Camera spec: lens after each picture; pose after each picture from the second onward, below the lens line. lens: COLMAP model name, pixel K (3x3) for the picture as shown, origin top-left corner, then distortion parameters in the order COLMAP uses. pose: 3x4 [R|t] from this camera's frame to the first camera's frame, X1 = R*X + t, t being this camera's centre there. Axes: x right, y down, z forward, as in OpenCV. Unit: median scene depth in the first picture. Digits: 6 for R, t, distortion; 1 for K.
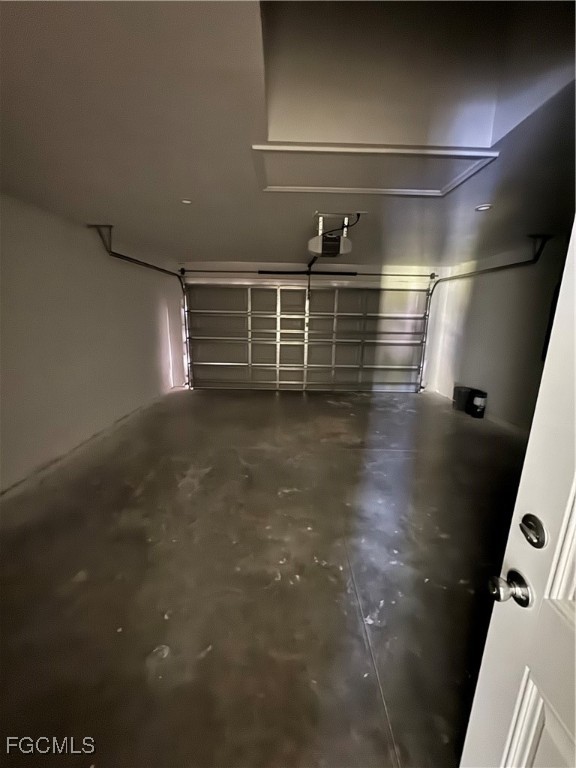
lens RADIAL K [[308.1, 0, 288.0], [0, 308.1, 384.0], [0, 0, 1]] dist [-0.001464, -0.000050]
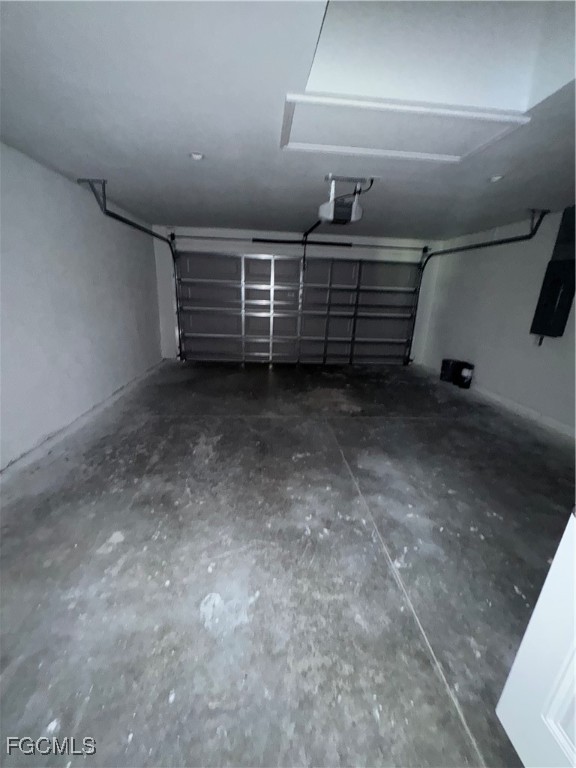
lens RADIAL K [[305.6, 0, 288.0], [0, 305.6, 384.0], [0, 0, 1]] dist [-0.000223, -0.000186]
pose [[0.997366, -0.002119, 0.072504, -0.106338], [-0.003720, 0.996764, 0.080301, 0.020613], [-0.072439, -0.080360, 0.994130, -0.003186]]
